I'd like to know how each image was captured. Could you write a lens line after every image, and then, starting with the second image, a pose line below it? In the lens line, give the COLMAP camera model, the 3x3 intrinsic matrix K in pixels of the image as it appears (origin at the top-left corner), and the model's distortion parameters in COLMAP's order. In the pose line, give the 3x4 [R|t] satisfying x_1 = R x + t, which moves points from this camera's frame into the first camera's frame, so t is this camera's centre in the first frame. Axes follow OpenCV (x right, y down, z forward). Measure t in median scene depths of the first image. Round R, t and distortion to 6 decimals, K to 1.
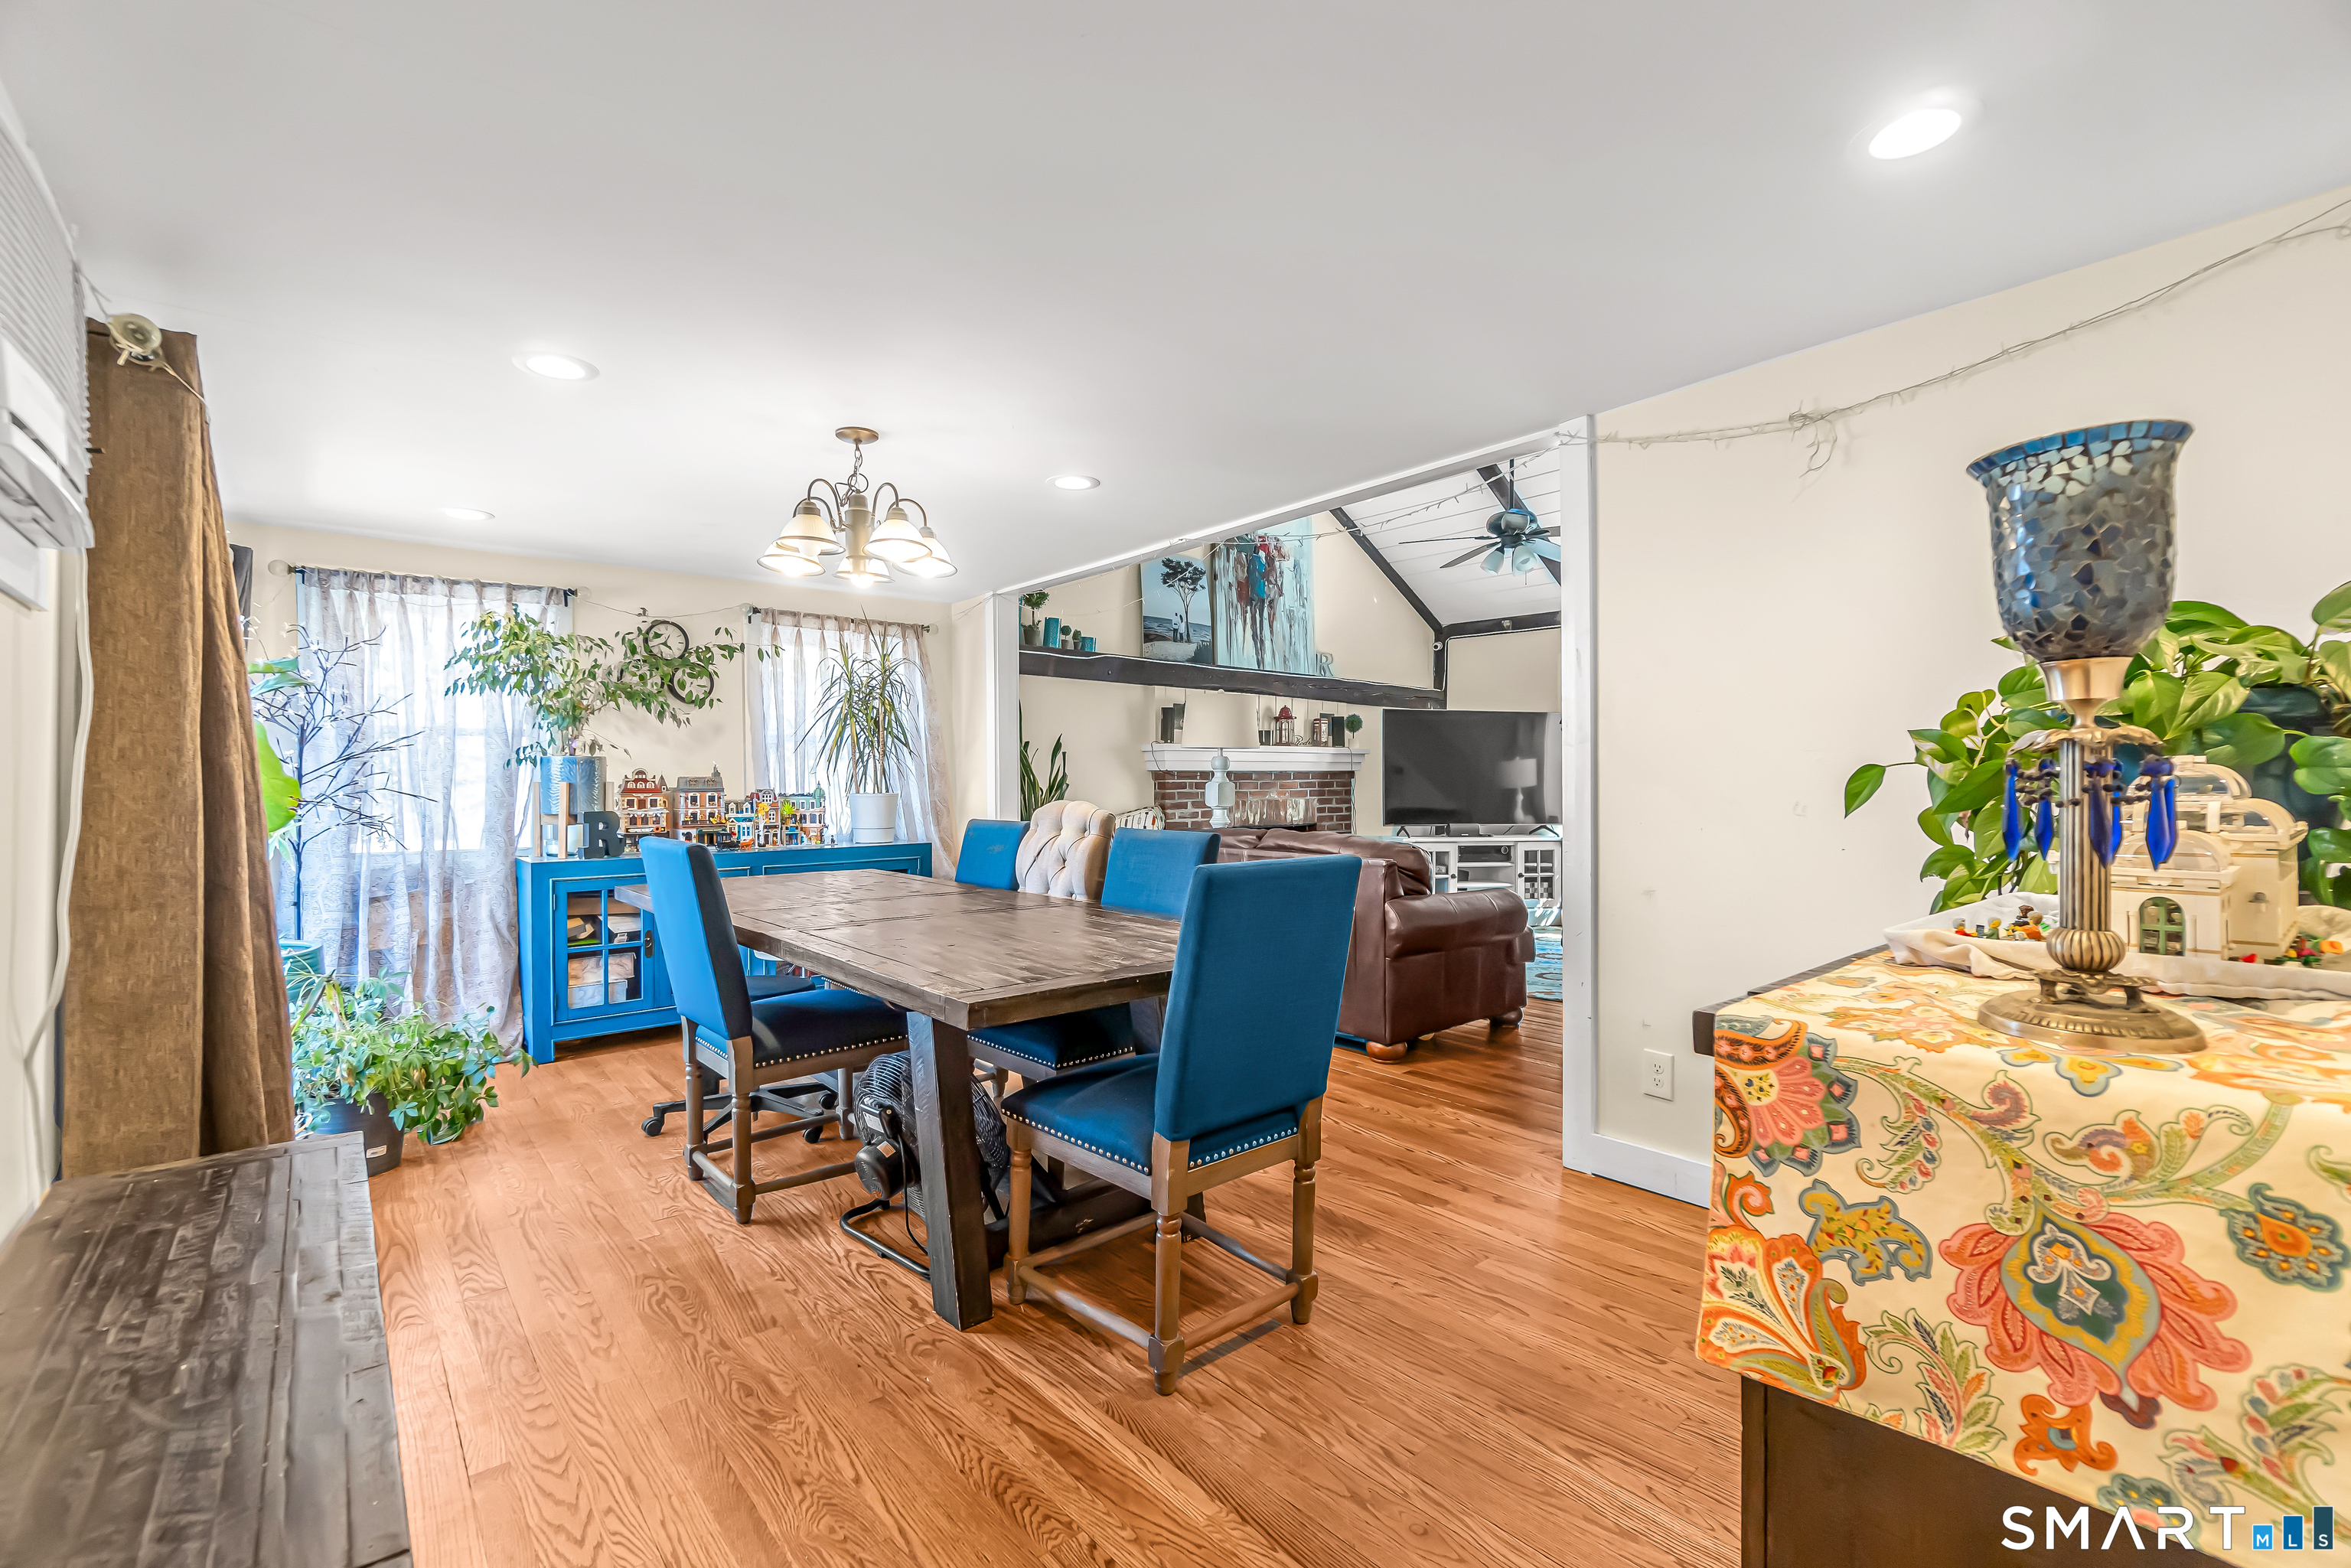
lens RADIAL K [[1011.5, 0, 1164.0], [0, 1011.5, 796.2], [0, 0, 1]] dist [-0.008921, -0.000322]
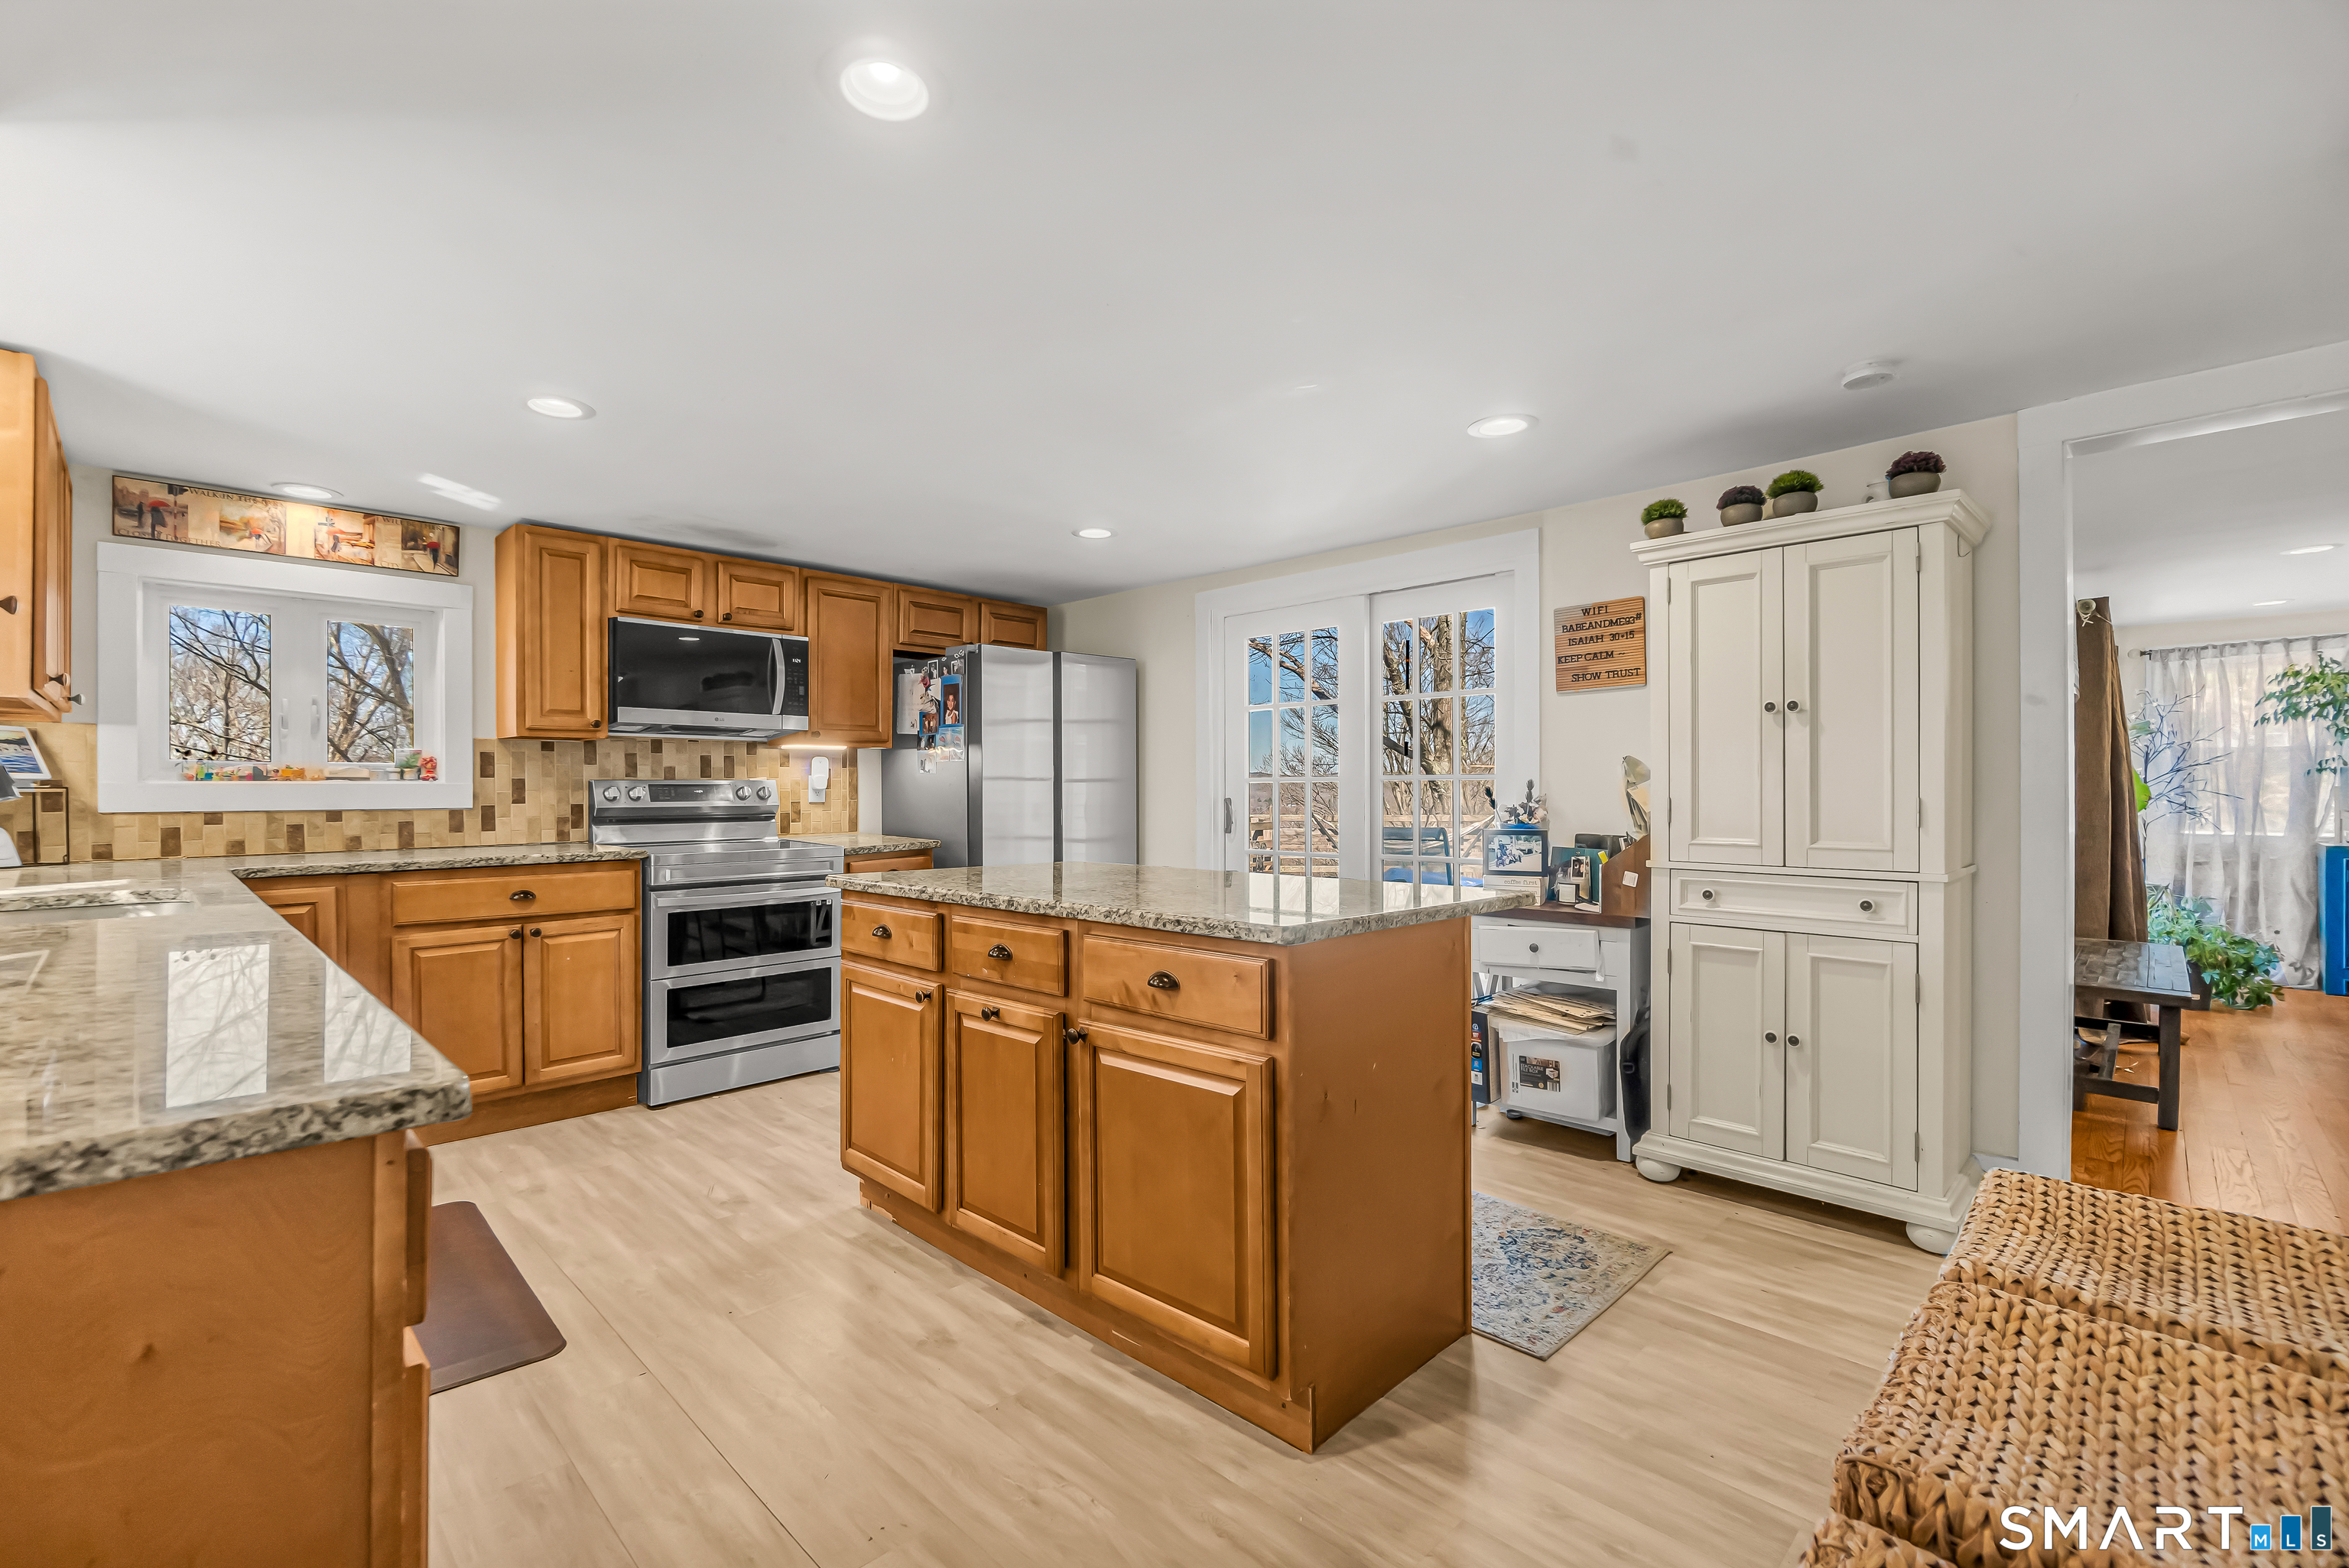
lens RADIAL K [[1010.6, 0, 1157.2], [0, 1010.6, 791.1], [0, 0, 1]] dist [-0.008921, -0.000322]
pose [[0.093037, 0.005844, -0.995645, 0.326459], [-0.010228, 0.999936, 0.004913, 0.001165], [0.995610, 0.009727, 0.093091, -0.402399]]
